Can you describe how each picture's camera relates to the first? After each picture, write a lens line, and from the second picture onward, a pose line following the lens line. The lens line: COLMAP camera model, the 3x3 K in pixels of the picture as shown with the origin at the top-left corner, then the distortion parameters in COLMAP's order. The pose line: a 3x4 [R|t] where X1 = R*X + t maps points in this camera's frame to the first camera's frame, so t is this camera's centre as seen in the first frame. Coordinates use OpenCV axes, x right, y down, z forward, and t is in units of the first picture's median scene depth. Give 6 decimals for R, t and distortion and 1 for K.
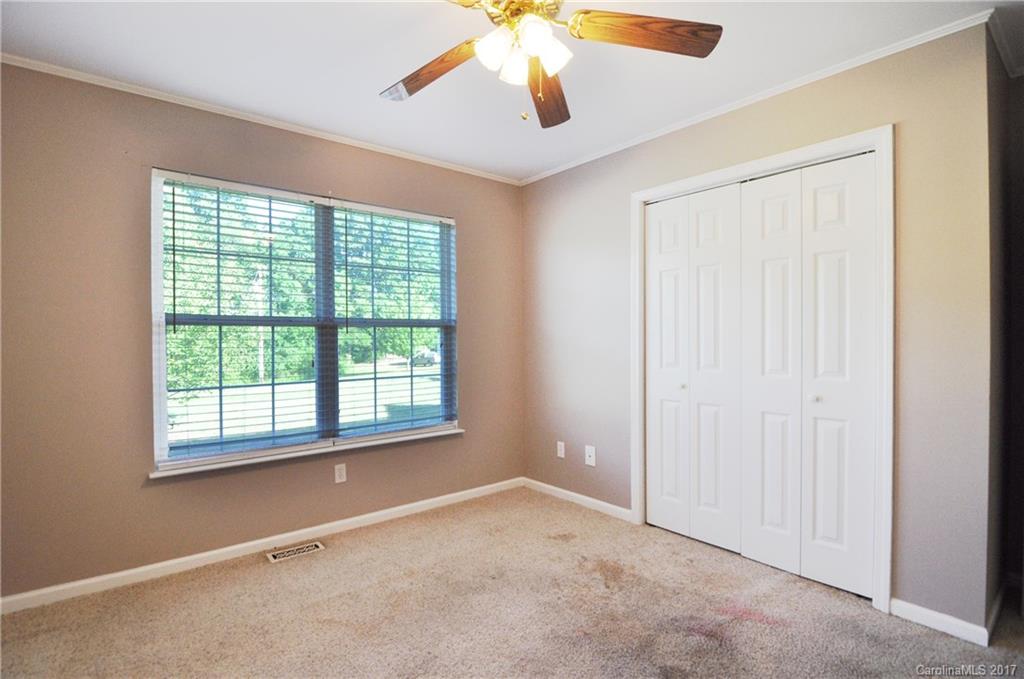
lens RADIAL K [[486.6, 0, 509.2], [0, 486.6, 339.9], [0, 0, 1]] dist [-0.022757, -0.001213]
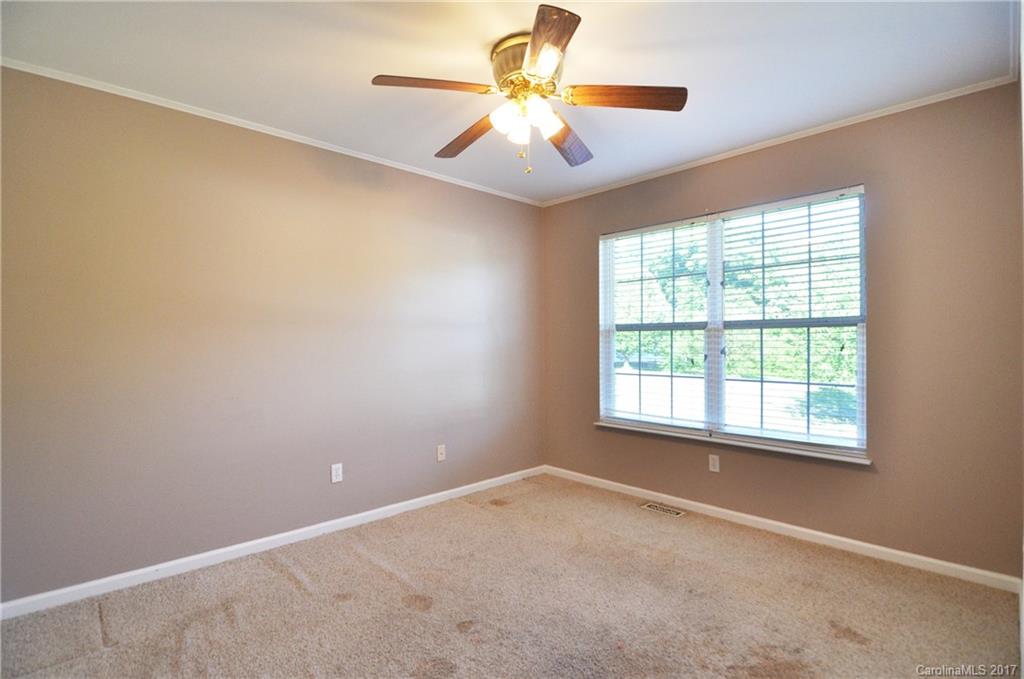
lens RADIAL K [[486.6, 0, 509.2], [0, 486.6, 339.5], [0, 0, 1]] dist [-0.022757, -0.001213]
pose [[0.077569, 0.001299, -0.996986, 0.755168], [-0.001729, 0.999998, 0.001169, -0.005434], [0.996986, 0.001633, 0.077571, 0.482494]]
